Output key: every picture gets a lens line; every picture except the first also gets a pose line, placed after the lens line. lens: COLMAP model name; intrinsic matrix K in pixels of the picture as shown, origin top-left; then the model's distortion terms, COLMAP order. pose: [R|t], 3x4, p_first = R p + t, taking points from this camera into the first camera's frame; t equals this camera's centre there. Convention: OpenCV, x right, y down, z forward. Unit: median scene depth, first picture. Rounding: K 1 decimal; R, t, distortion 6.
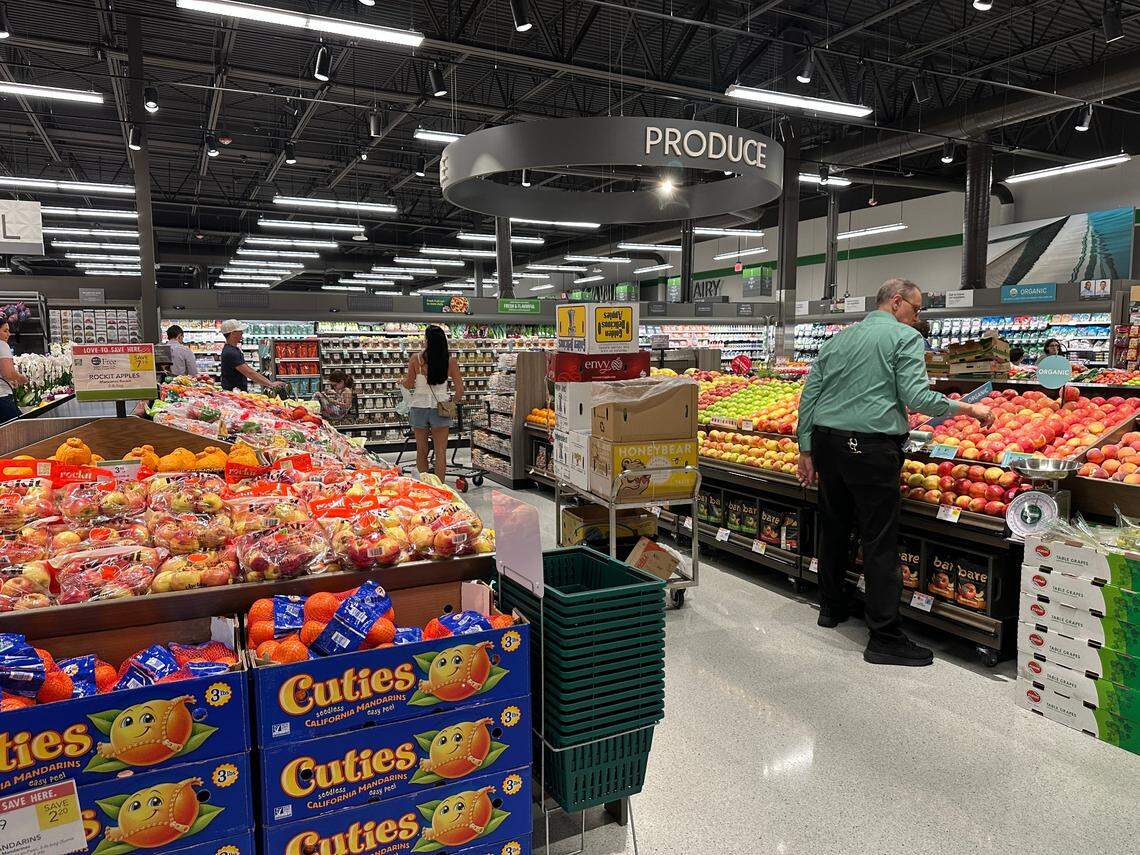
lens RADIAL K [[797.8, 0, 569.8], [0, 797.8, 426.2], [0, 0, 1]] dist [0.011180, 0.000290]
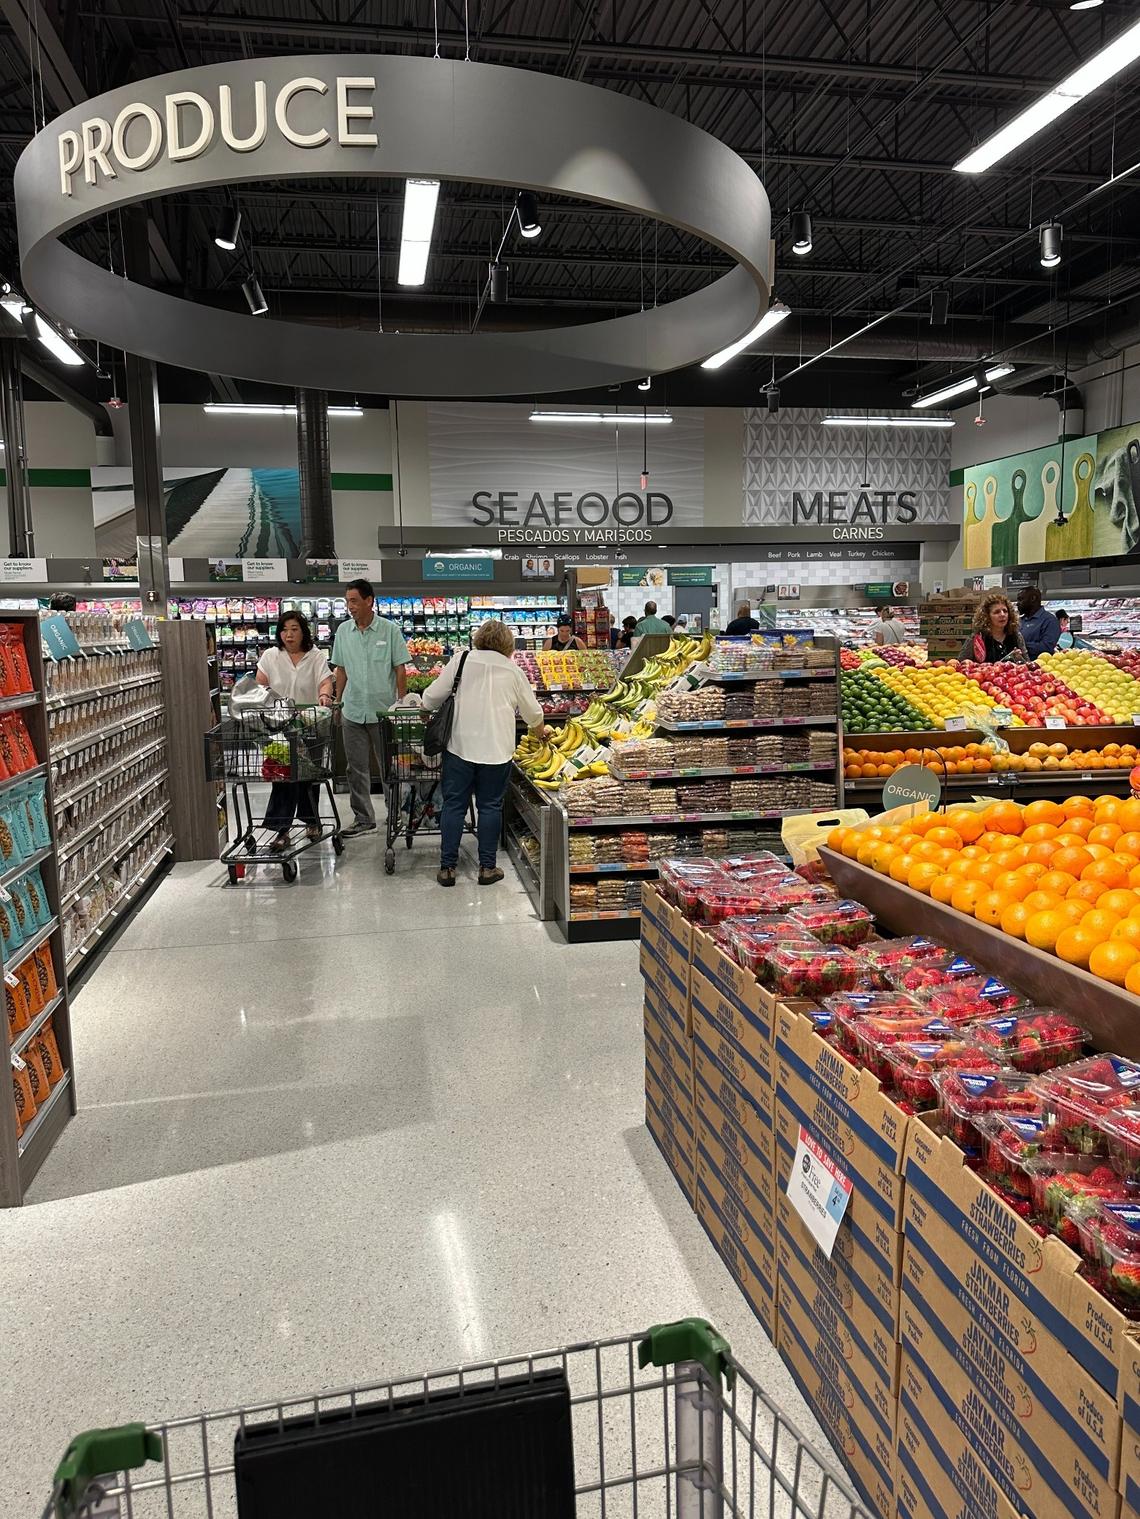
lens RADIAL K [[1063.0, 0, 575.1], [0, 1063.0, 763.6], [0, 0, 1]] dist [0.011180, 0.000290]
pose [[0.259949, -0.124732, 0.957532, -0.425383], [0.111401, 0.988875, 0.098572, -0.061174], [-0.959175, 0.081047, 0.270952, 0.581983]]
